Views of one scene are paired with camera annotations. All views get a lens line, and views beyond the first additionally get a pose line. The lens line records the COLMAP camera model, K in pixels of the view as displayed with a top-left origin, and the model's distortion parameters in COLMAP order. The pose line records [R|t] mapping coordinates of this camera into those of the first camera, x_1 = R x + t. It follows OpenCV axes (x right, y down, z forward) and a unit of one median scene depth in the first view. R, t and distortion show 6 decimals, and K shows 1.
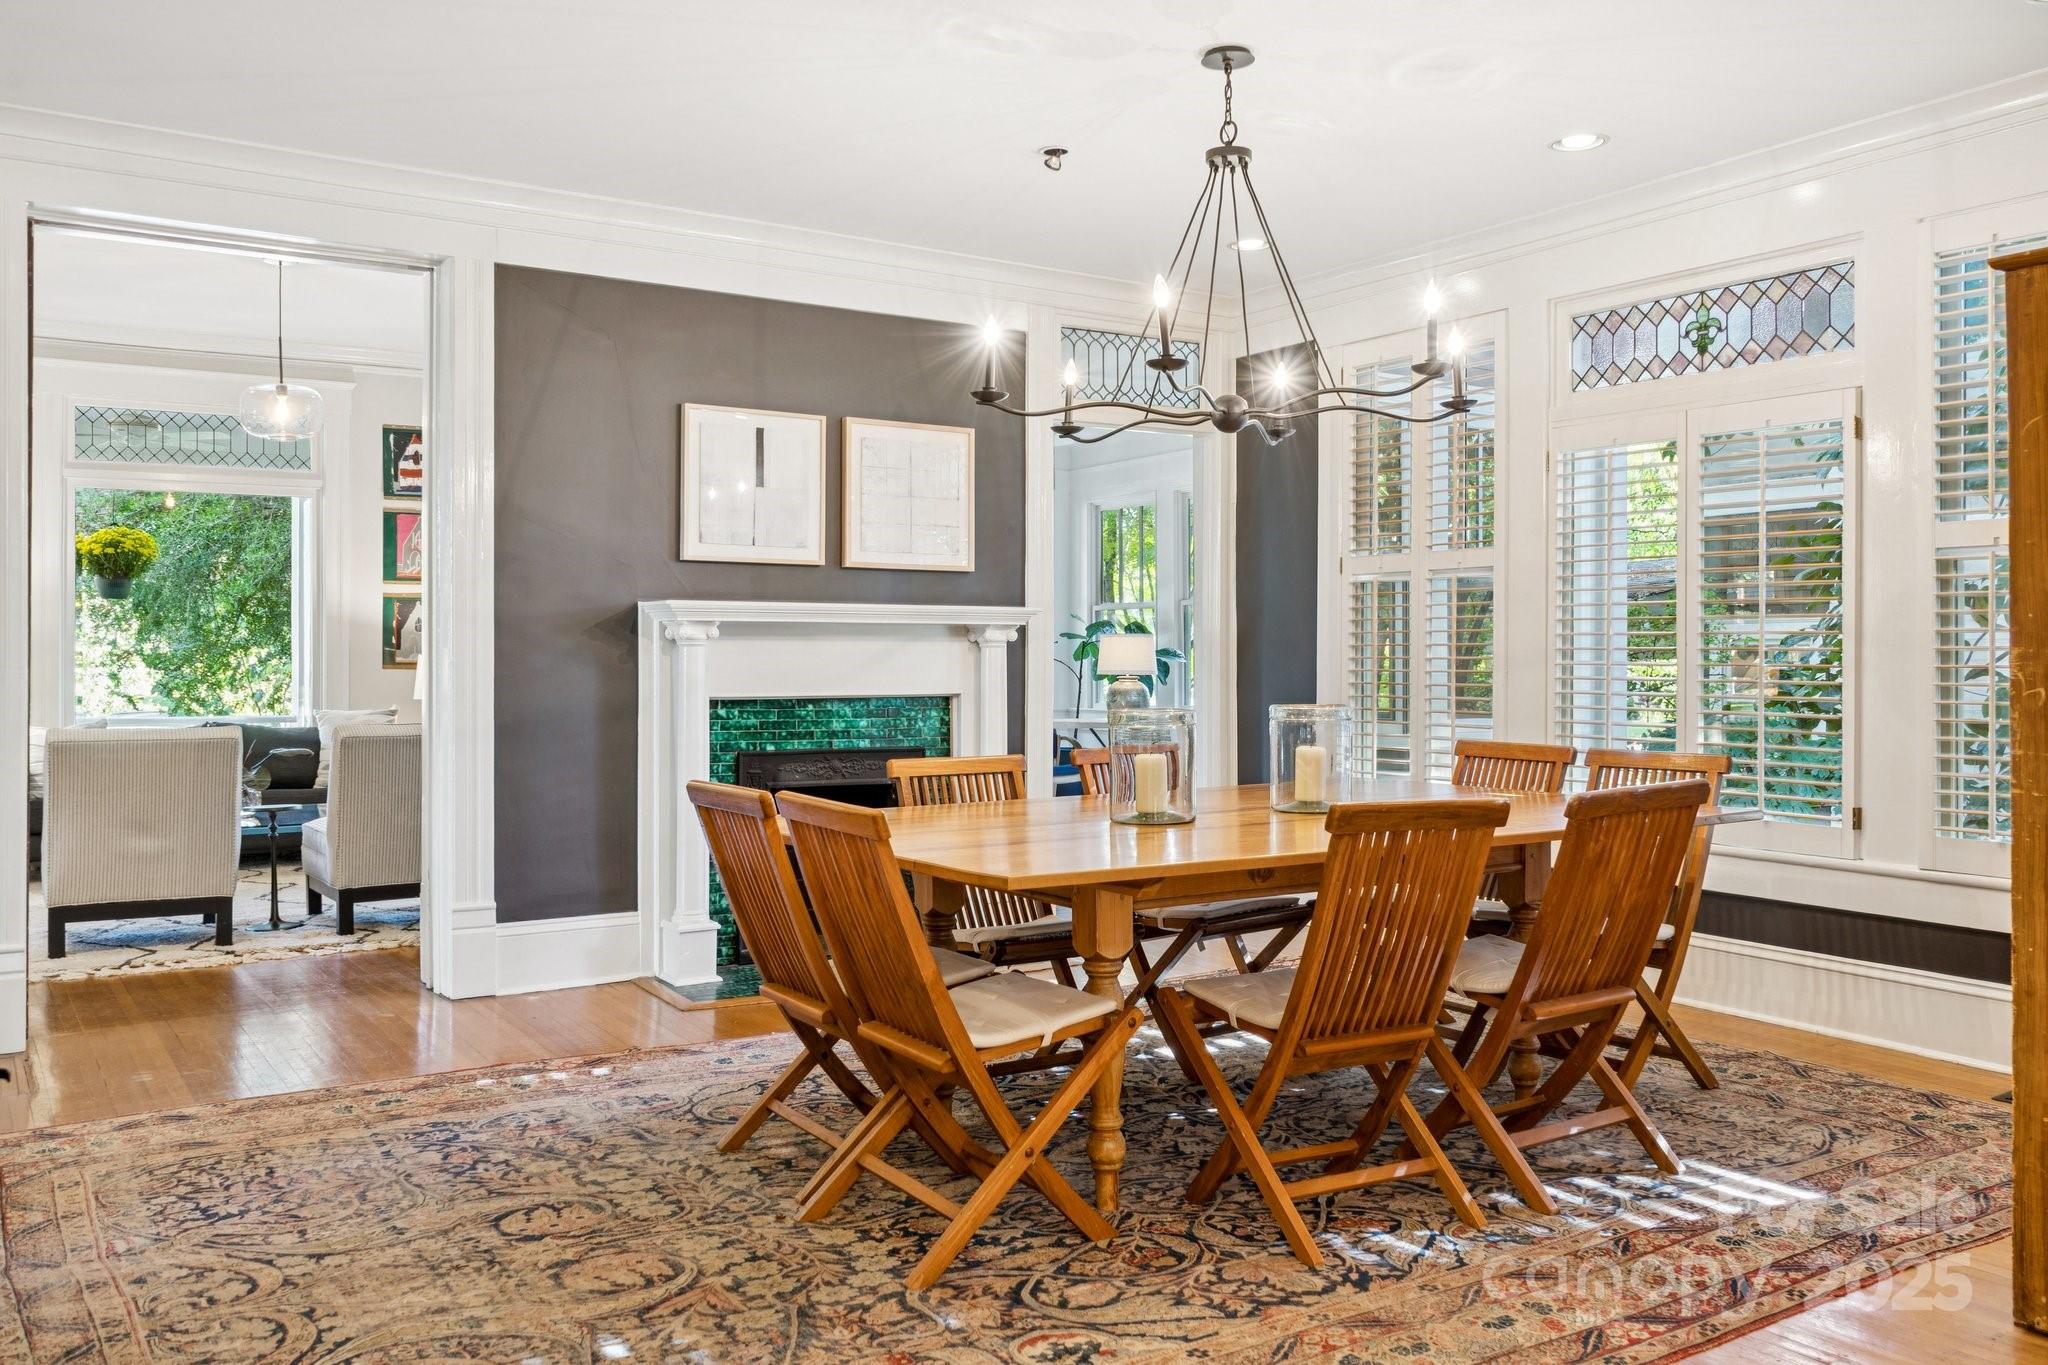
lens RADIAL K [[1627.8, 0, 1027.4], [0, 1627.8, 672.7], [0, 0, 1]] dist [-0.011239, -0.002685]
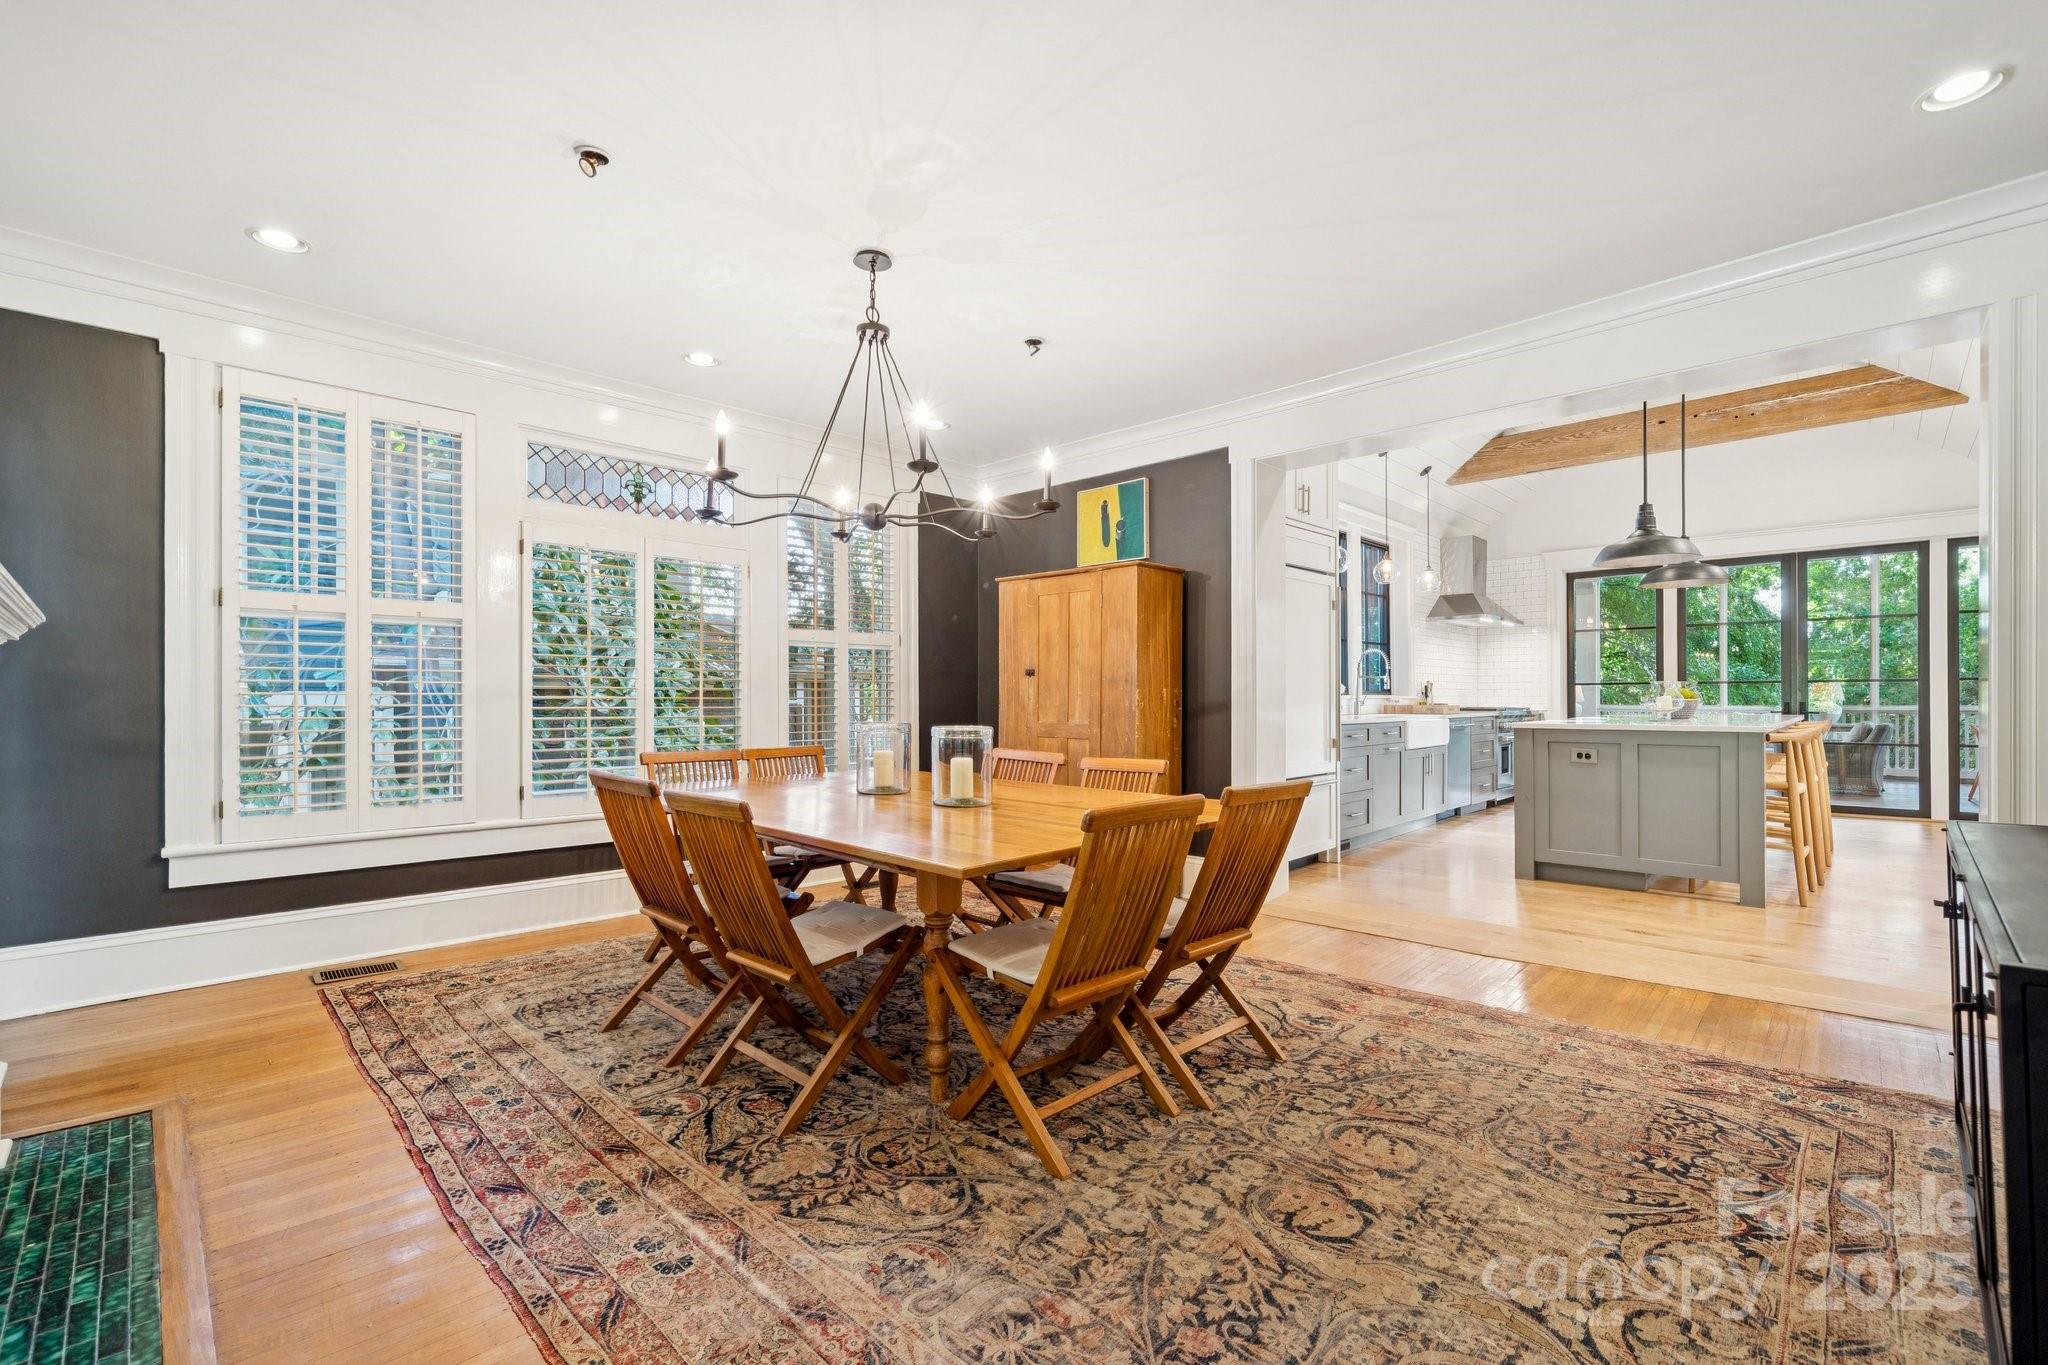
lens RADIAL K [[867.5, 0, 1032.4], [0, 867.5, 694.7], [0, 0, 1]] dist [0.005396, 0.000242]
pose [[-0.208393, 0.001334, 0.978044, -0.857740], [0.004795, 0.999988, -0.000342, -0.007733], [-0.978033, 0.004618, -0.208397, 1.360855]]
